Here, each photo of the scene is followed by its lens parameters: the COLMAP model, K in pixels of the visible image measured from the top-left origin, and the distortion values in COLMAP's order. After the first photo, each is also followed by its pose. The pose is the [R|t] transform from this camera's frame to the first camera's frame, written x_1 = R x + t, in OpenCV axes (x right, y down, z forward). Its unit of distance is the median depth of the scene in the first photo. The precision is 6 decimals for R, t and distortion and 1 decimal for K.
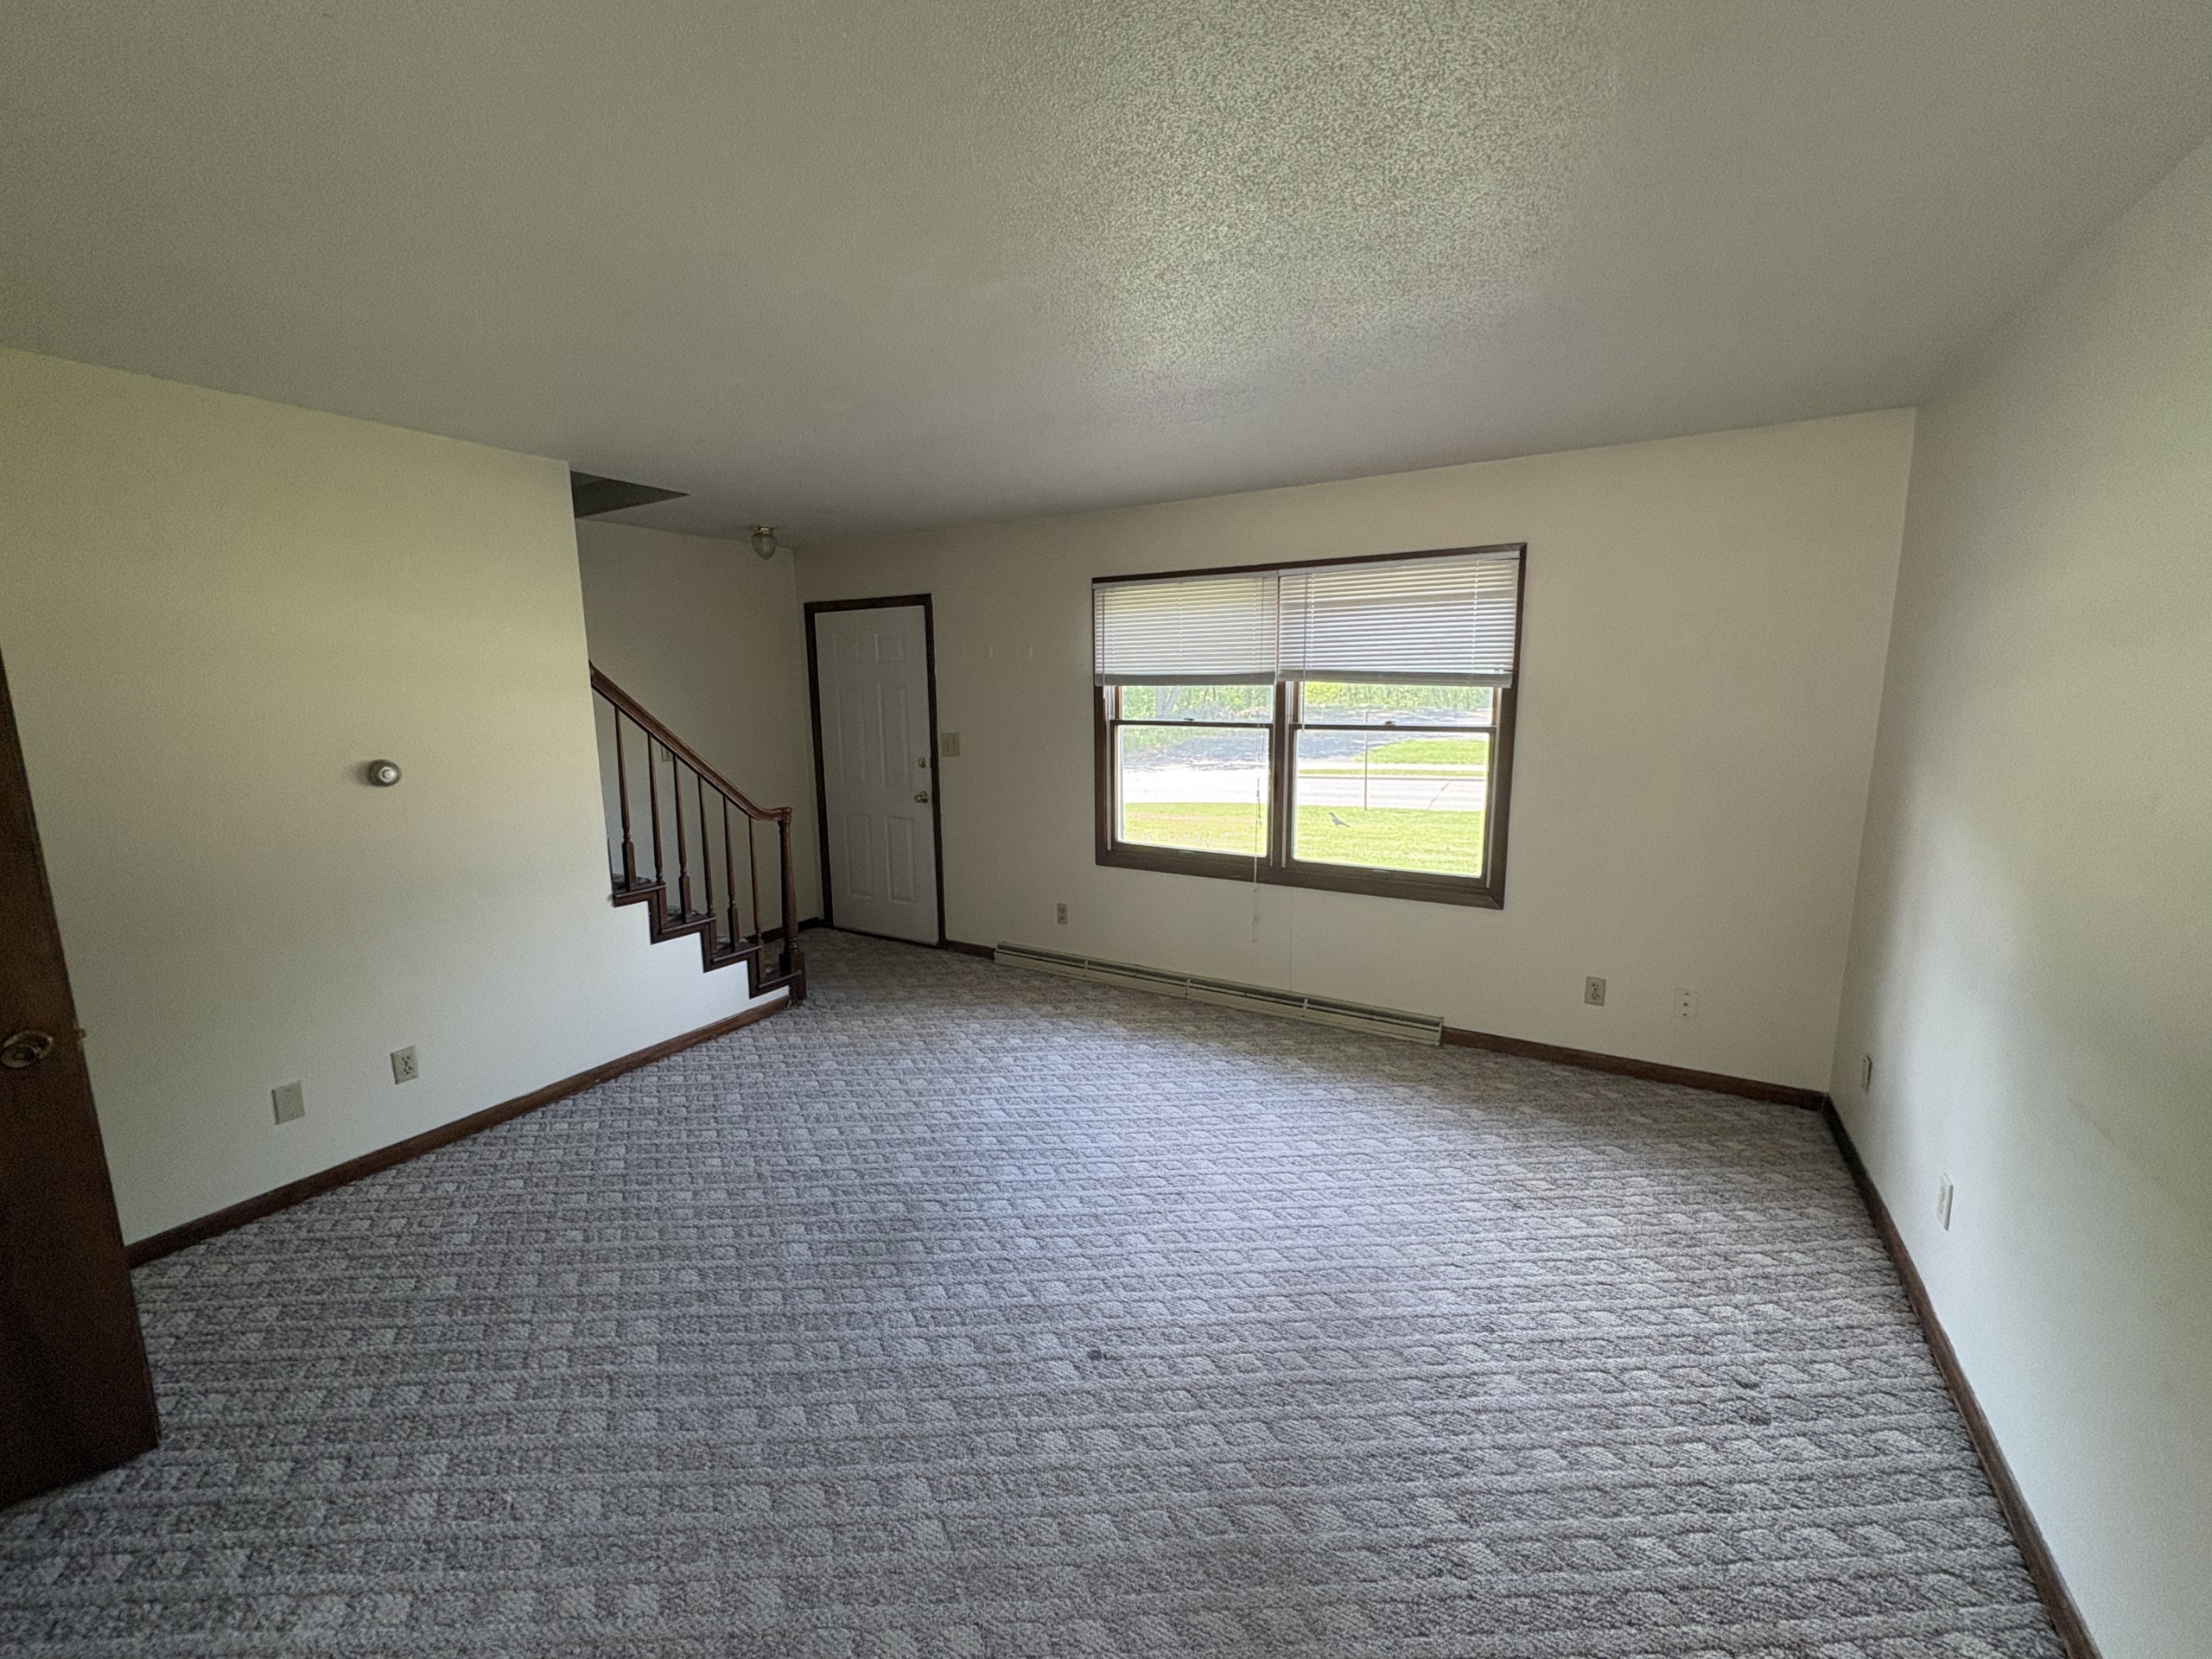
lens RADIAL K [[881.0, 0, 1102.1], [0, 881.0, 842.3], [0, 0, 1]] dist [-0.003419, 0.000269]
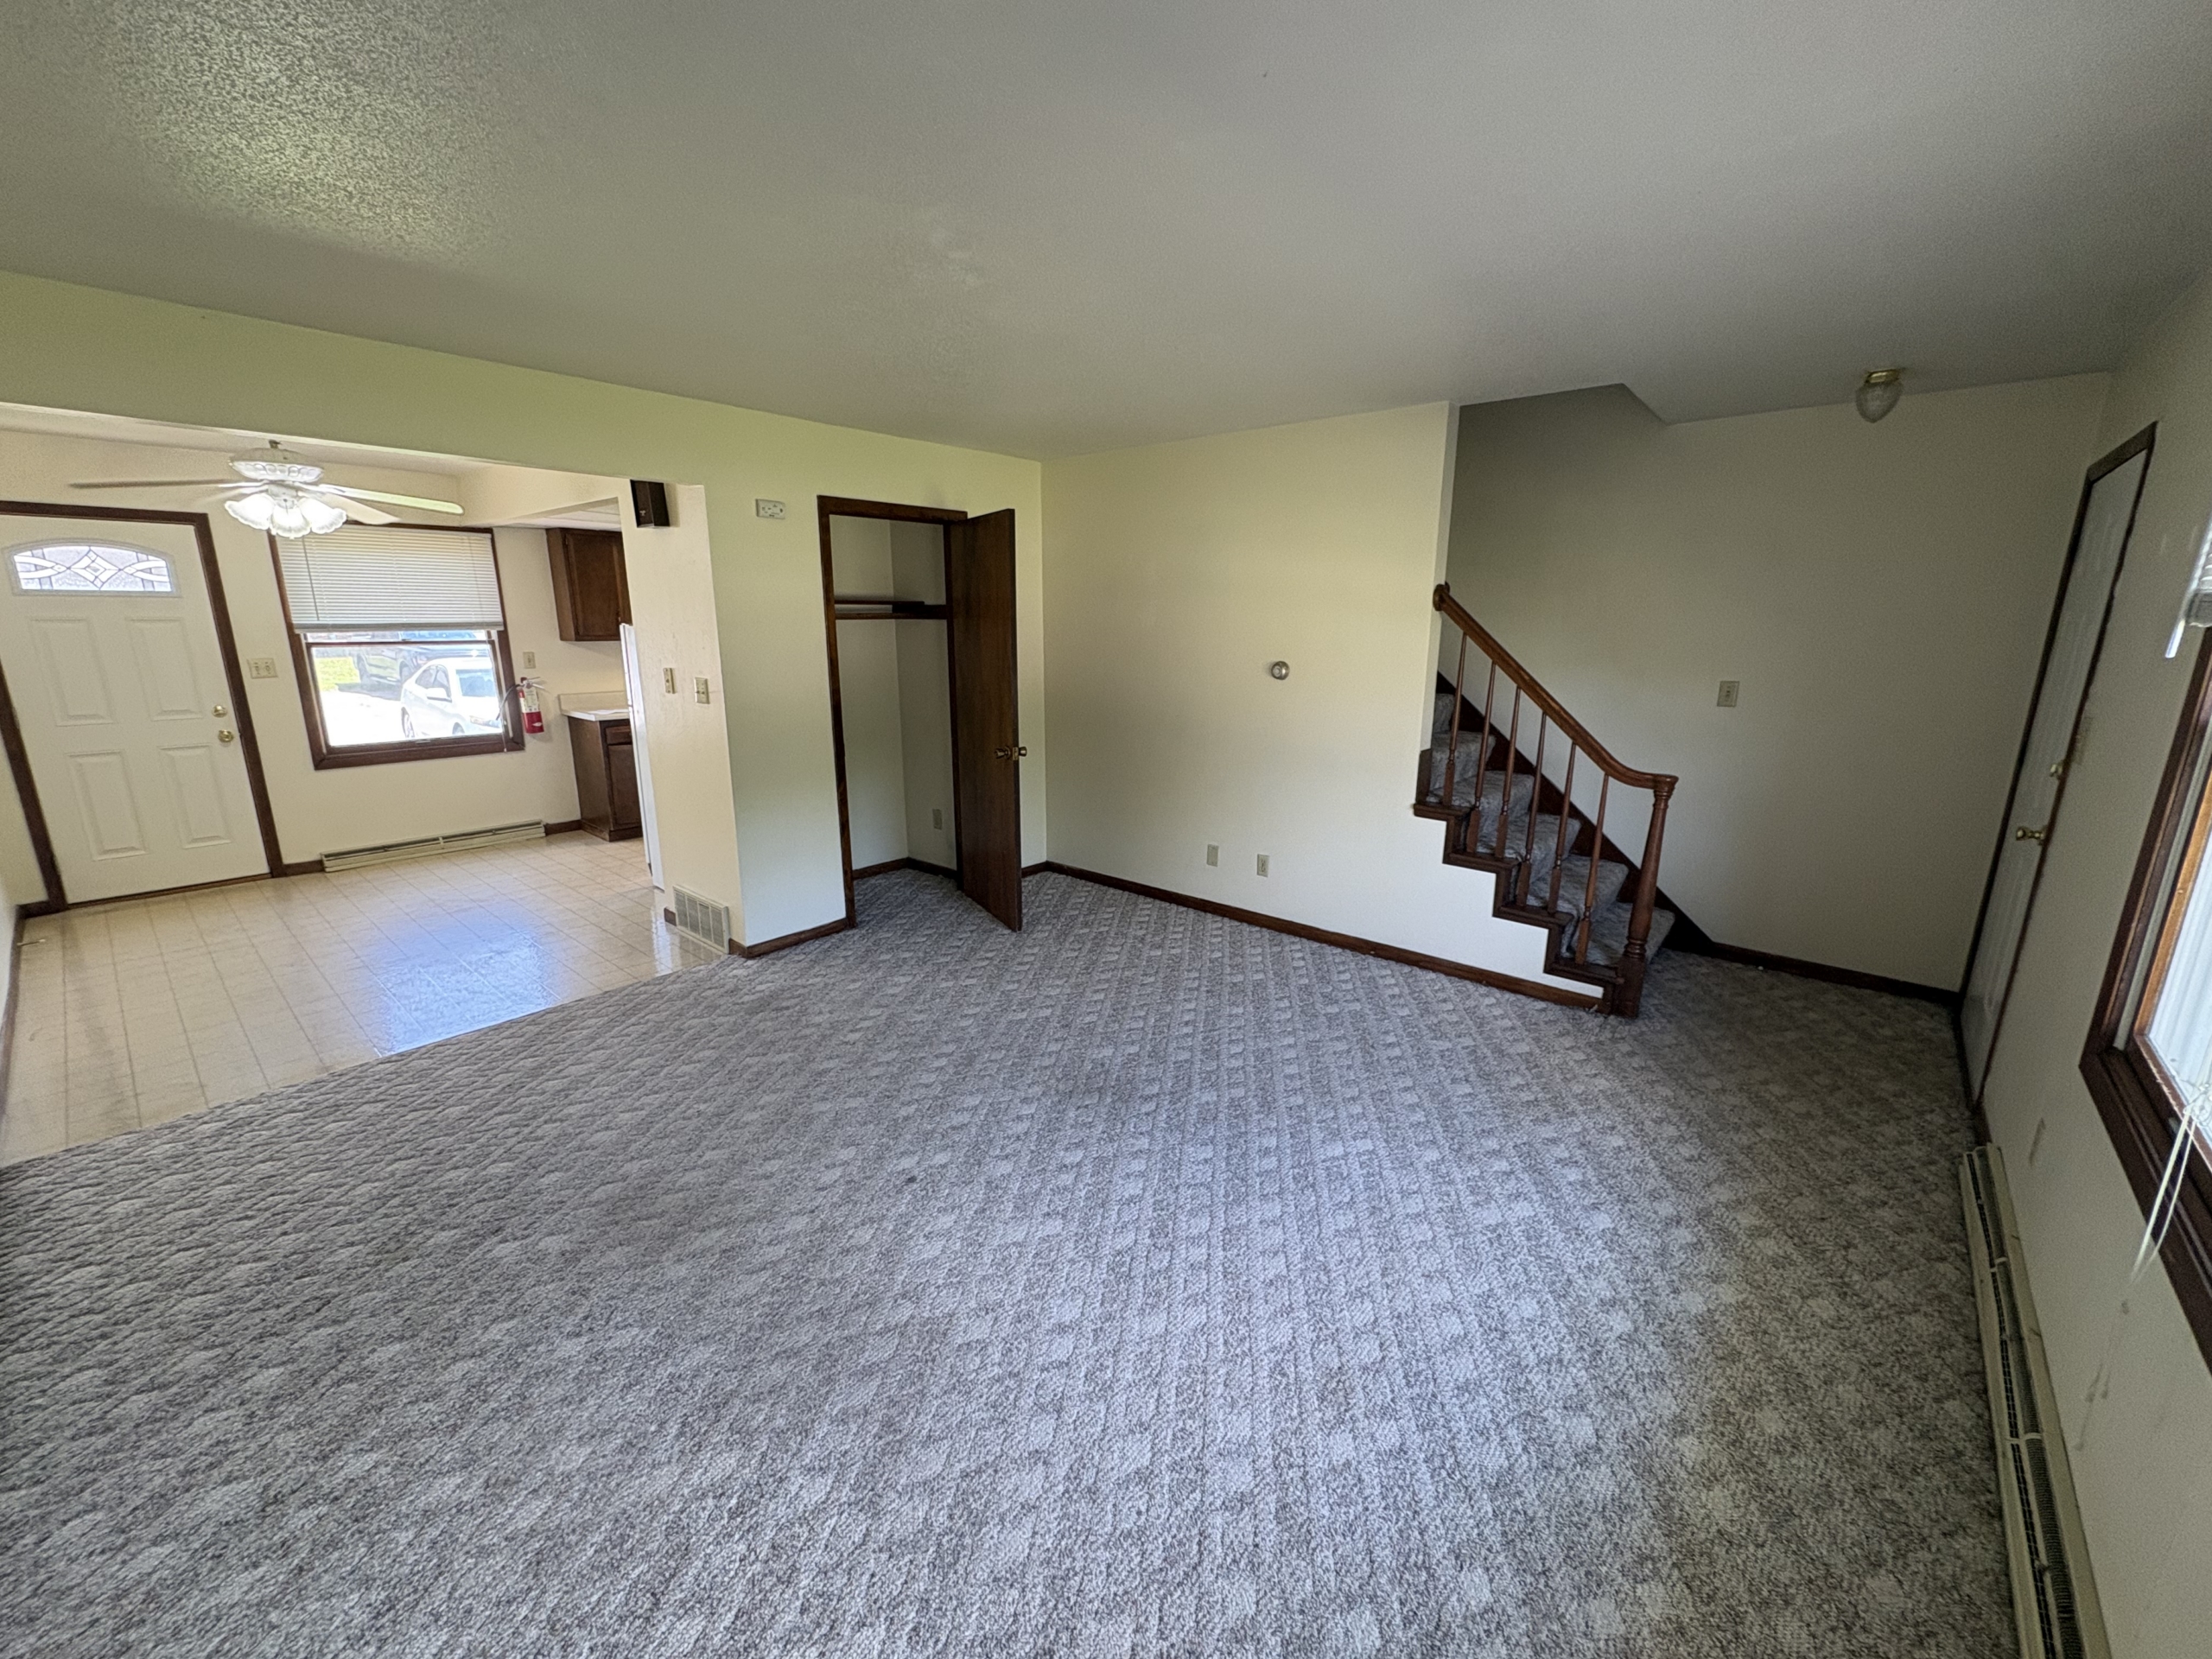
lens RADIAL K [[881.0, 0, 1116.5], [0, 881.0, 852.3], [0, 0, 1]] dist [-0.003419, 0.000269]
pose [[-0.174294, 0.268925, -0.947260, 0.562151], [-0.177827, 0.937571, 0.298894, -0.145357], [0.968504, 0.220544, -0.115591, 0.765375]]
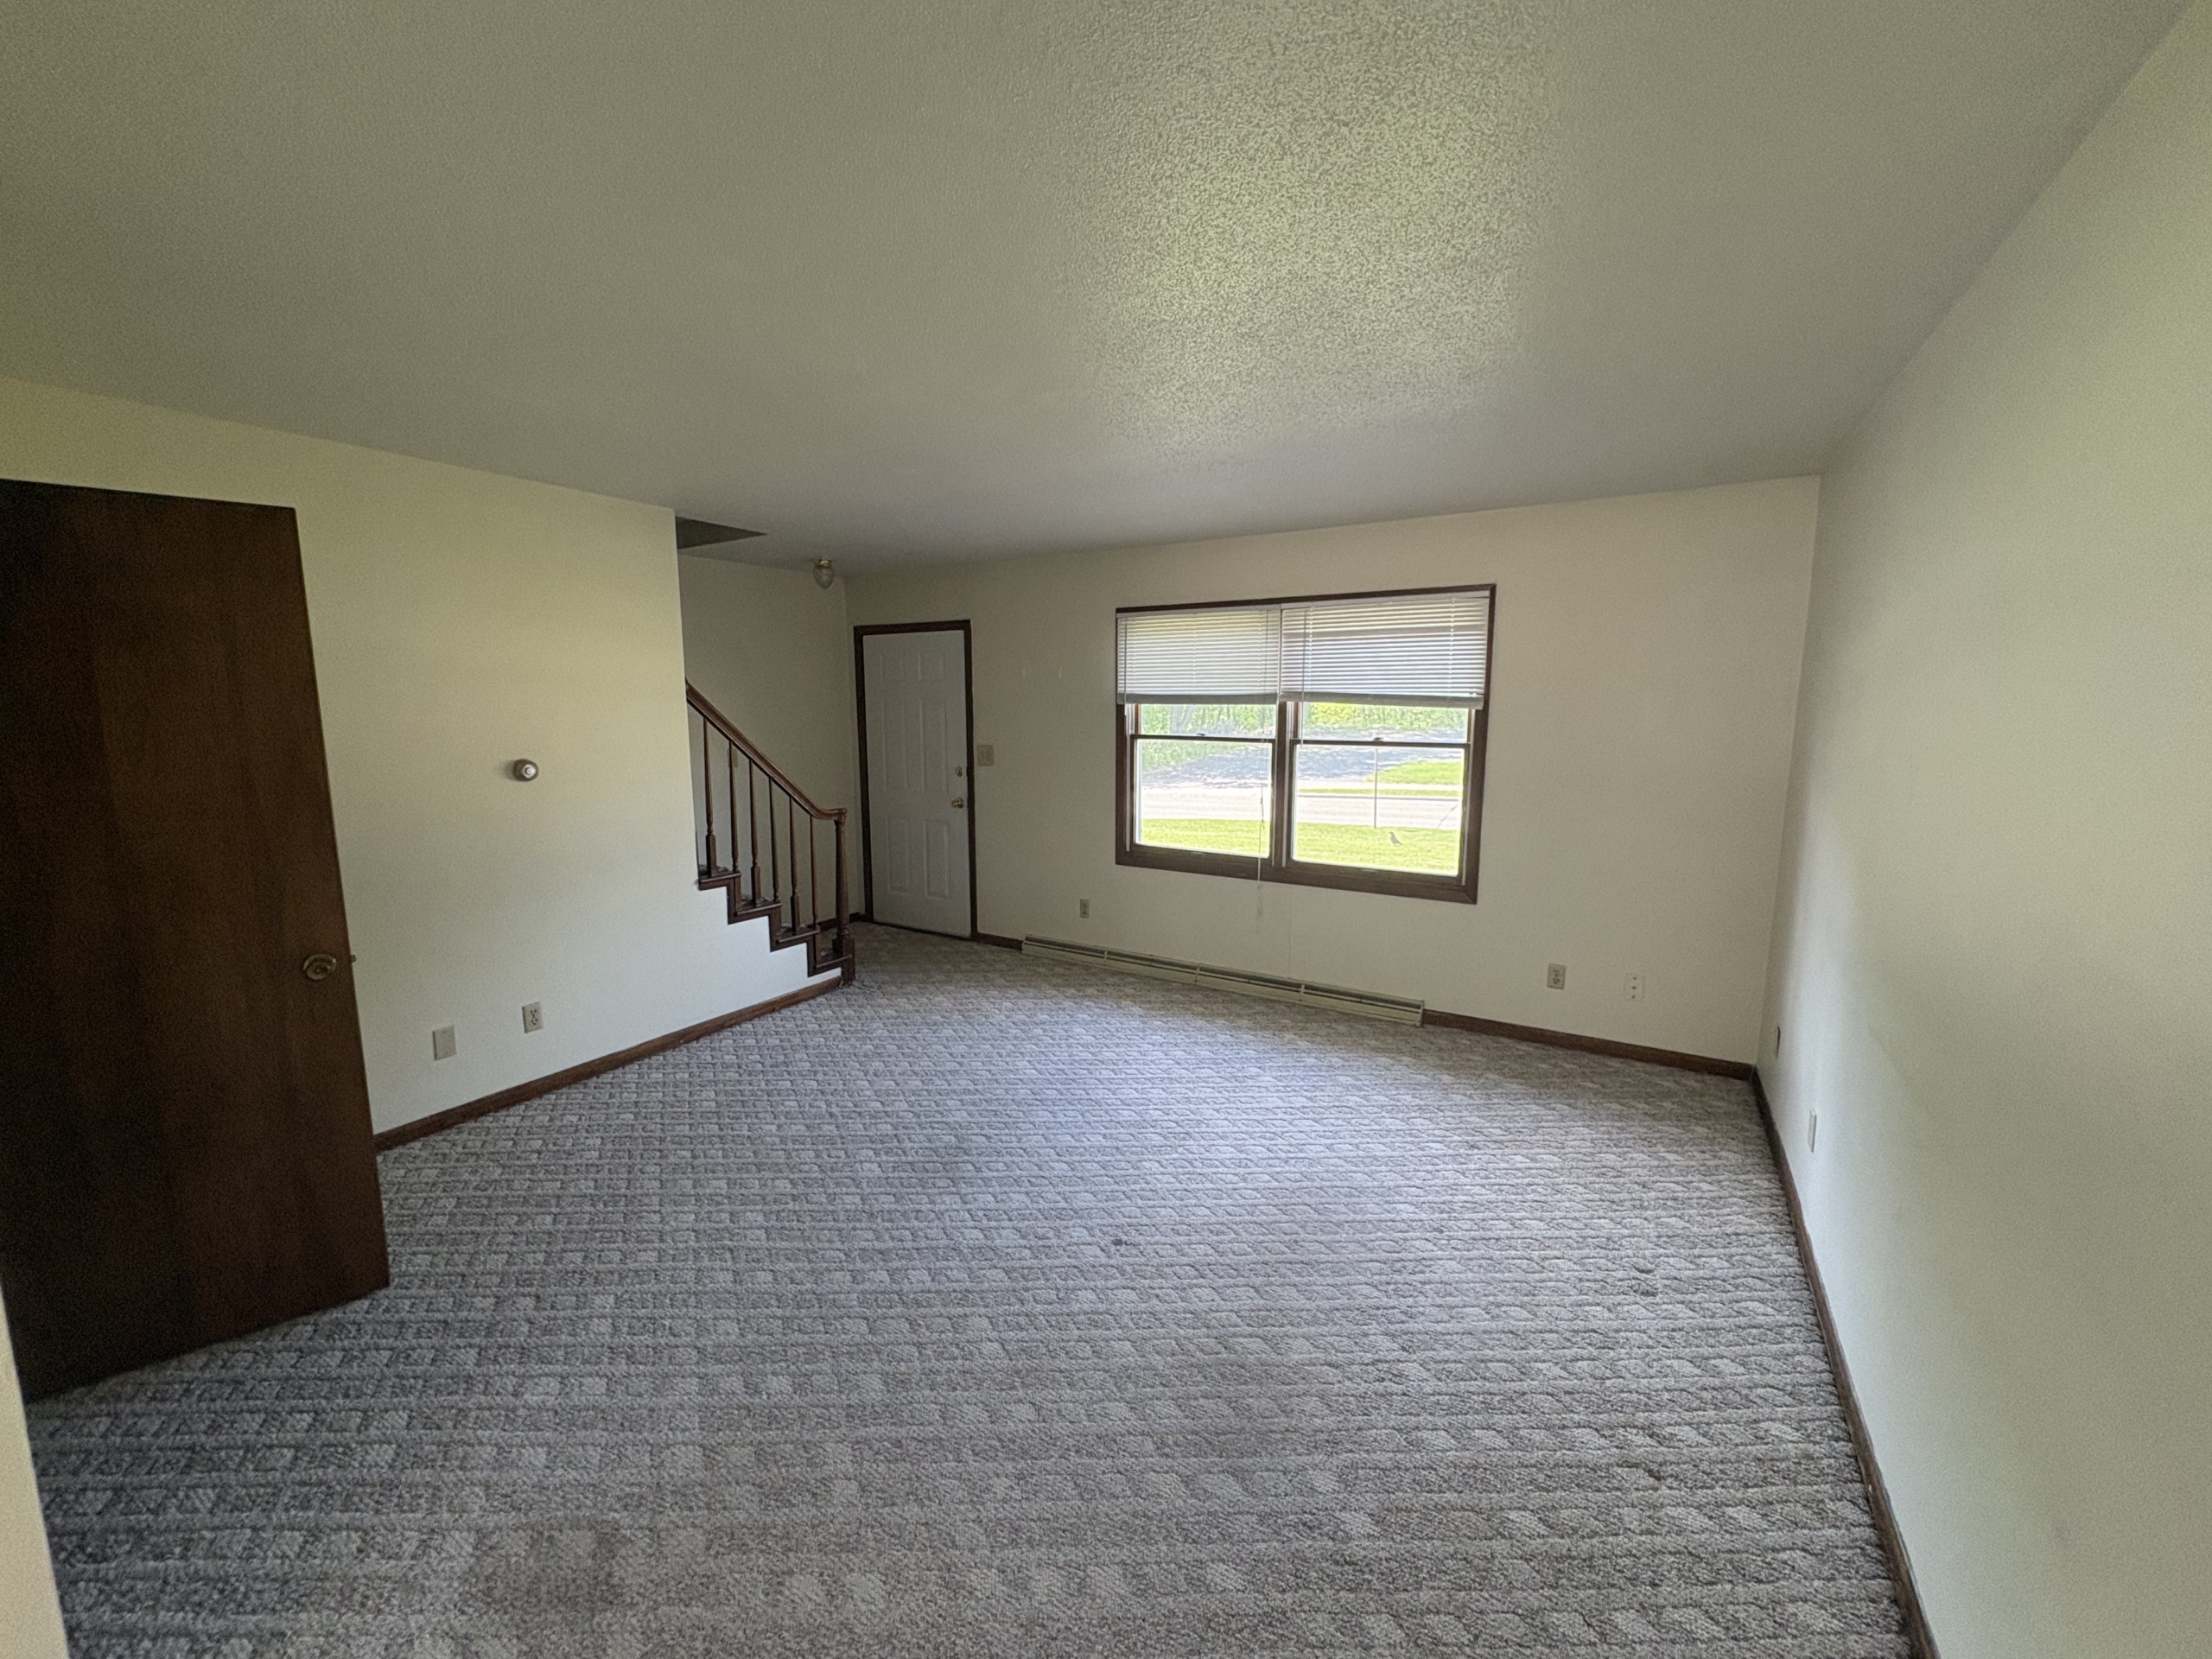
lens RADIAL K [[881.0, 0, 1102.8], [0, 881.0, 845.9], [0, 0, 1]] dist [-0.003419, 0.000269]
pose [[0.999825, 0.012658, -0.013776, -0.010830], [-0.012881, 0.999785, -0.016265, 0.026640], [0.013568, 0.016439, 0.999773, -0.144630]]
